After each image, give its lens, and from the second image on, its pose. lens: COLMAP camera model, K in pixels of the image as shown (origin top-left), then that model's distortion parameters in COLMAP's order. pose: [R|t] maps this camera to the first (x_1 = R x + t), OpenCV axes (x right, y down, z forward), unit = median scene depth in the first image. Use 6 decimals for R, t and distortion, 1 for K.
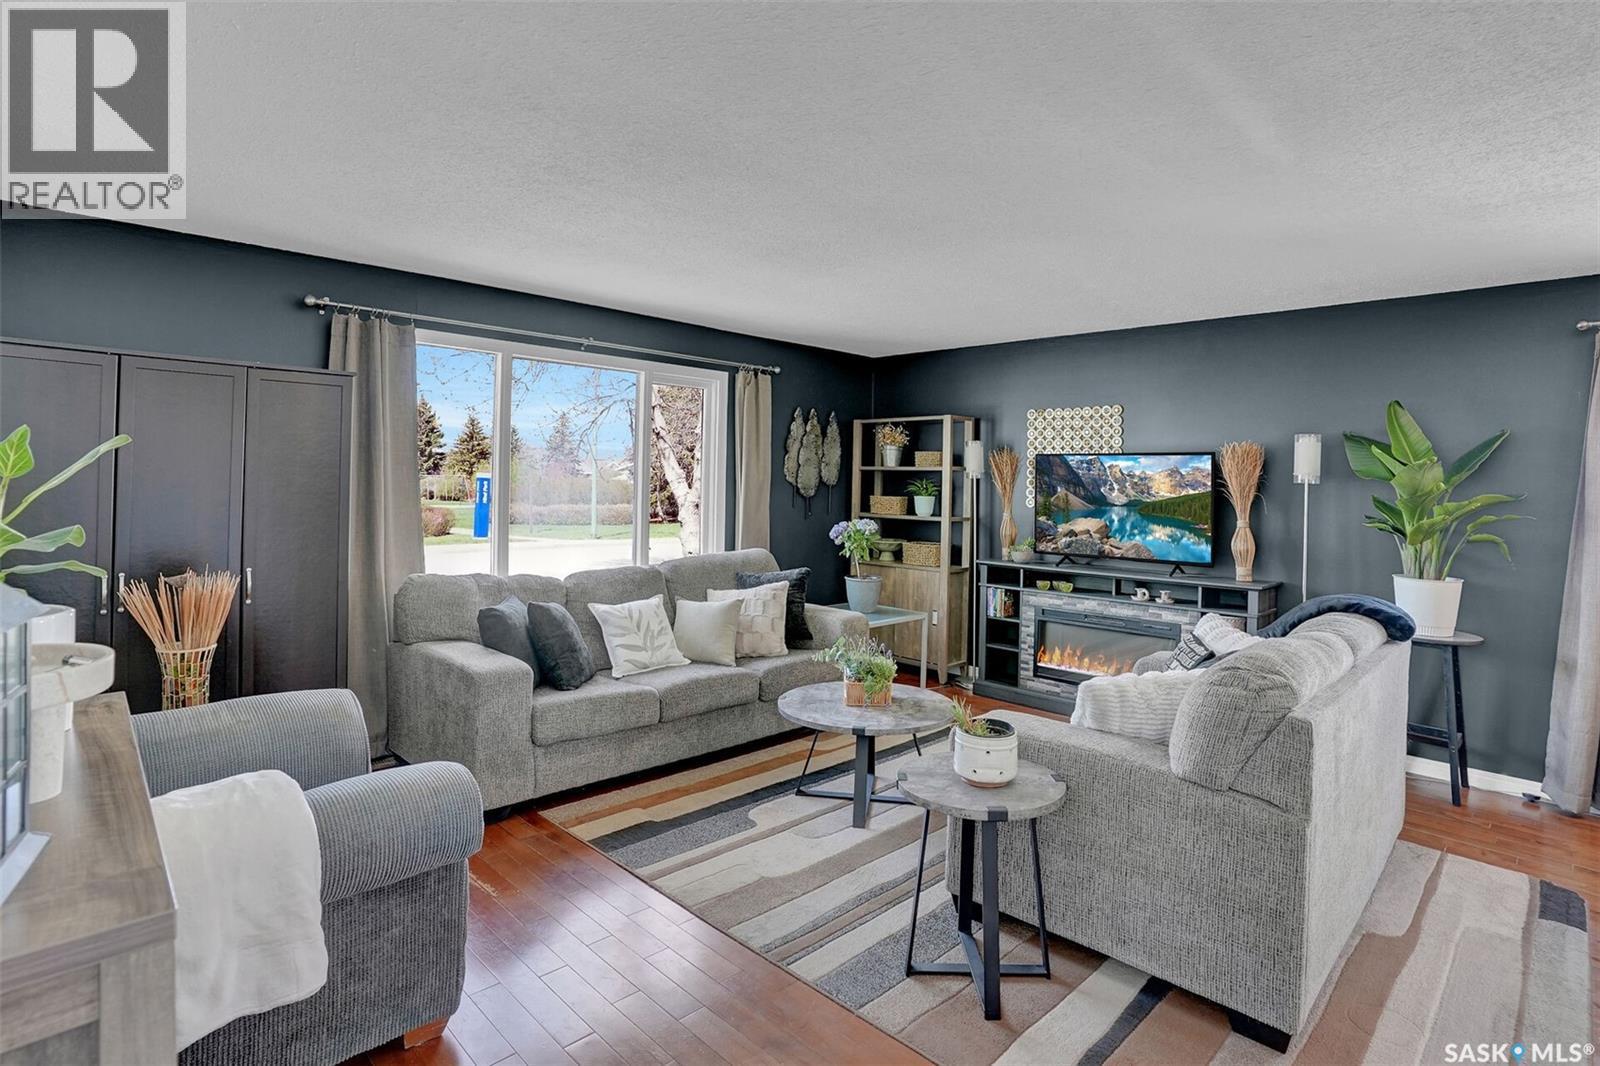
lens RADIAL K [[818.4, 0, 791.0], [0, 818.4, 472.3], [0, 0, 1]] dist [-0.058131, 0.030632]
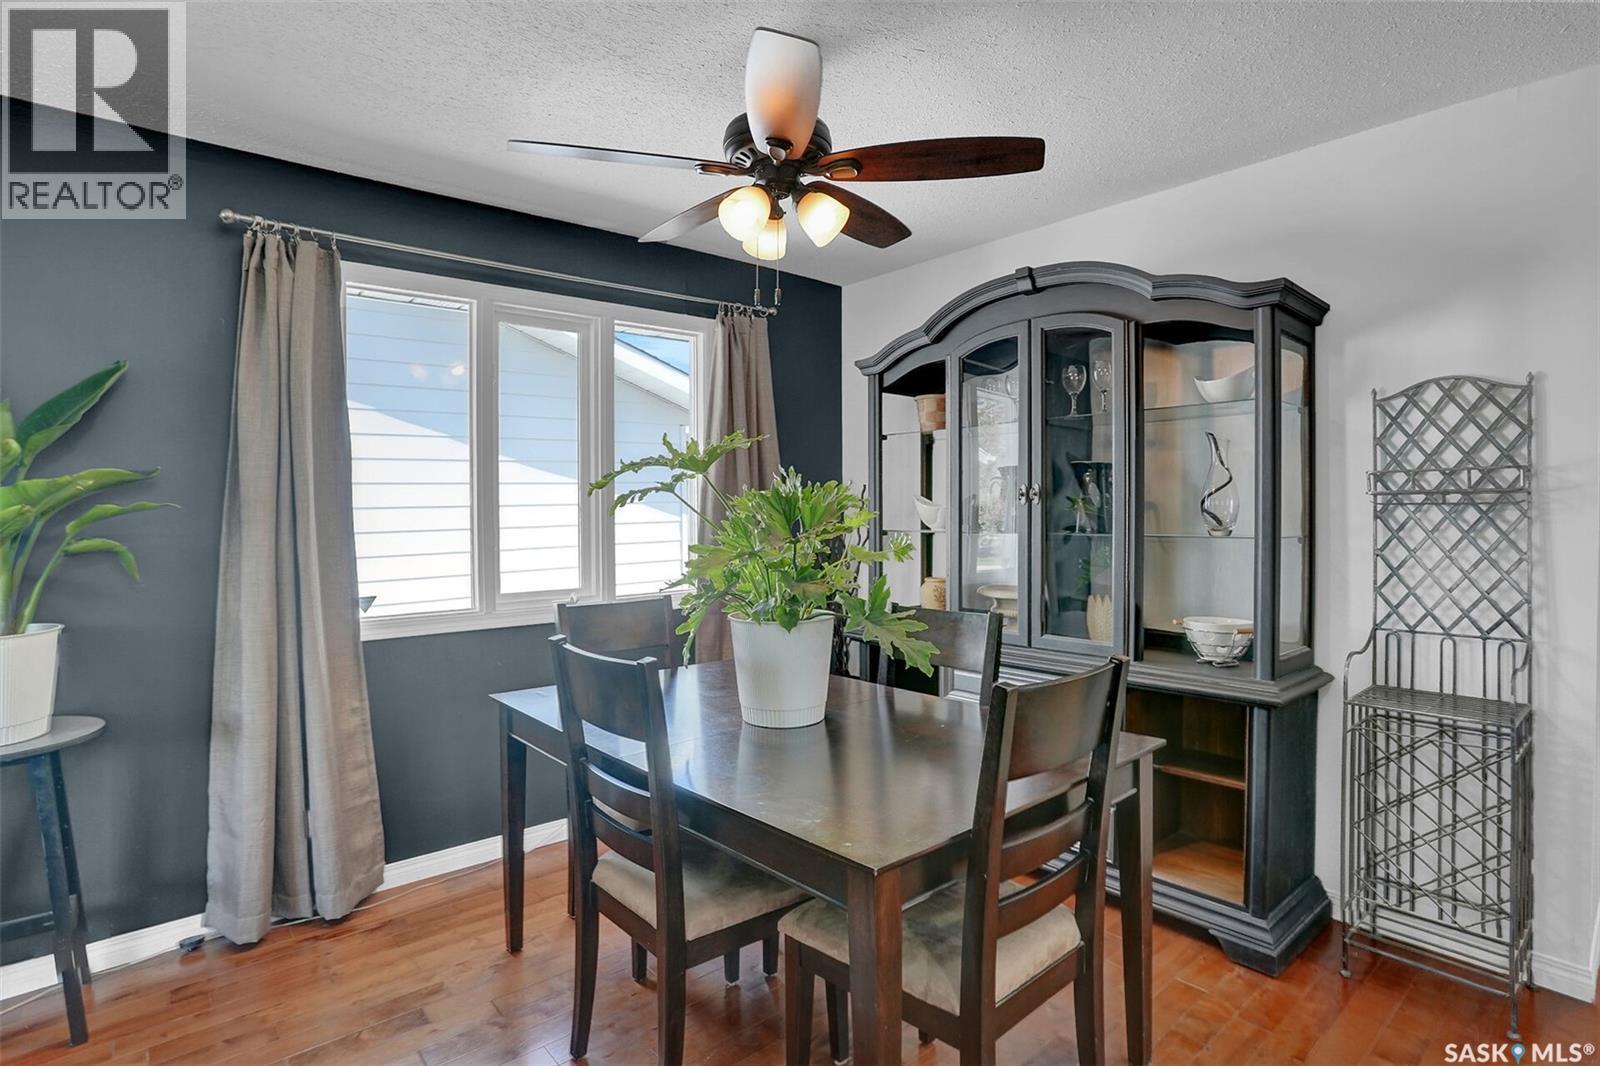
lens RADIAL K [[822.8, 0, 800.0], [0, 822.8, 533.0], [0, 0, 1]] dist [-0.098072, 0.048174]
pose [[0.087157, -0.052533, 0.994809, 0.289043], [0.002989, 0.998618, 0.052472, 0.036906], [-0.996190, -0.001600, 0.087193, 0.364692]]
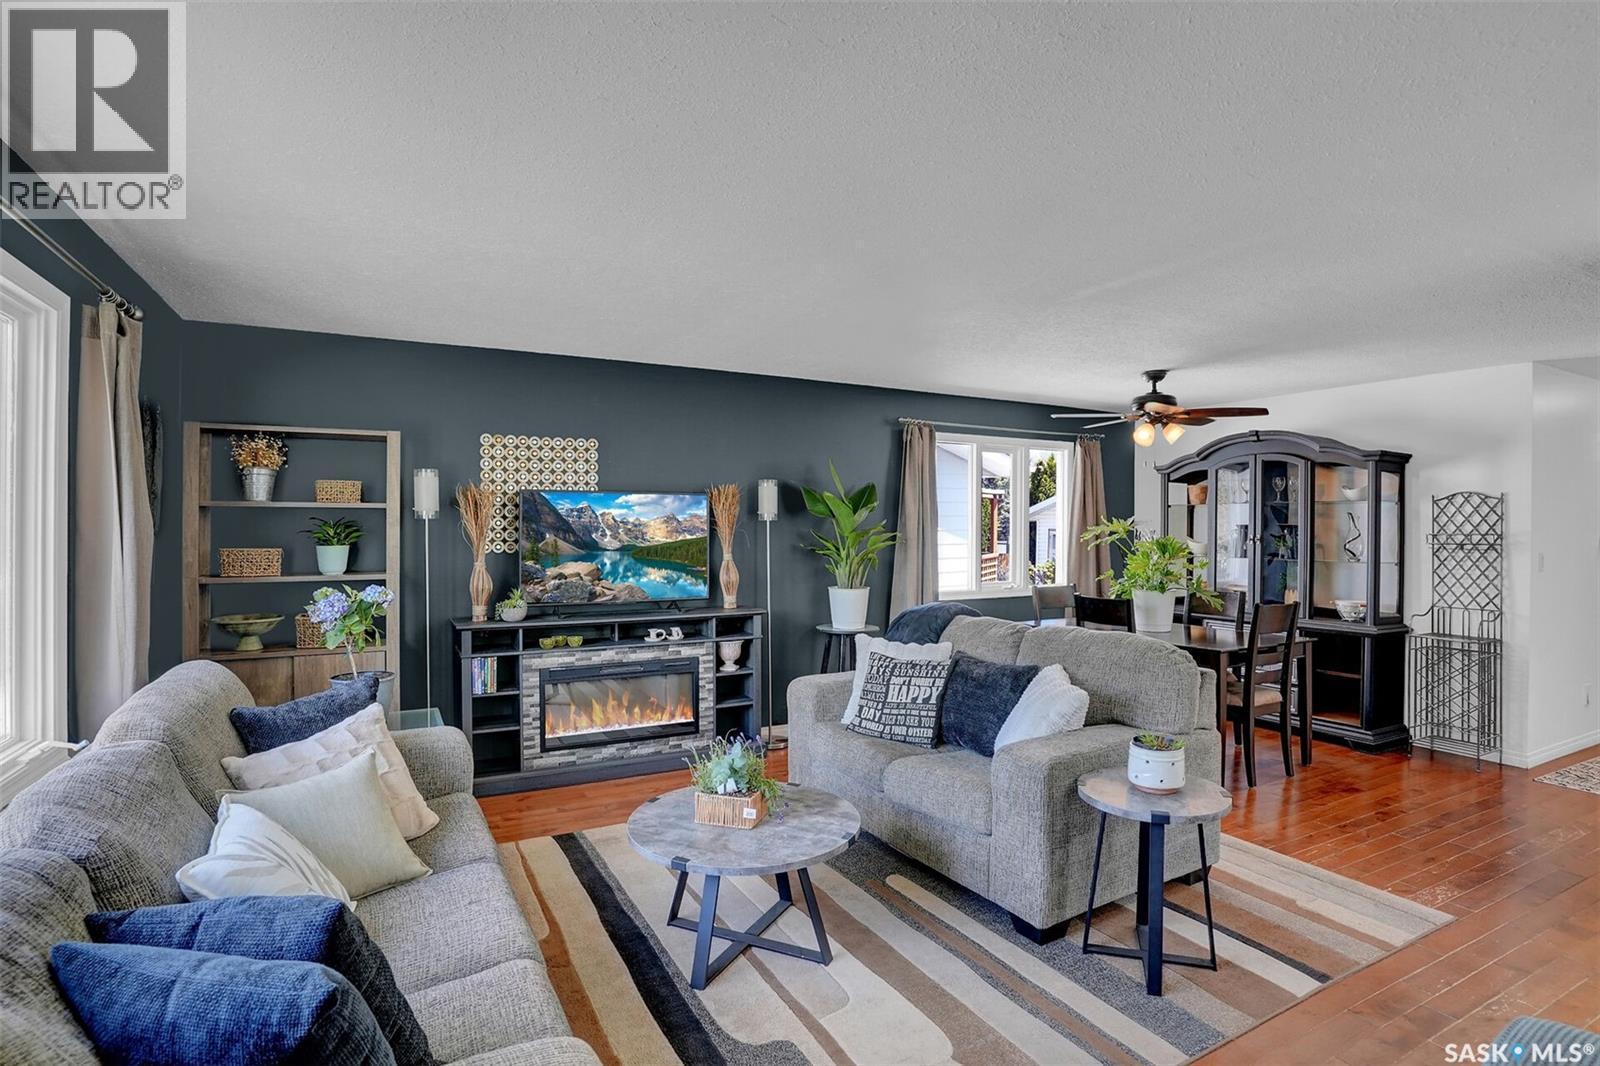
lens RADIAL K [[799.1, 0, 800.0], [0, 799.1, 533.0], [0, 0, 1]] dist [-0.030561, 0.001192]
pose [[0.294875, -0.031469, 0.955017, -0.451395], [-0.004278, 0.999404, 0.034253, -0.007589], [-0.955526, -0.014186, 0.294565, 0.555385]]
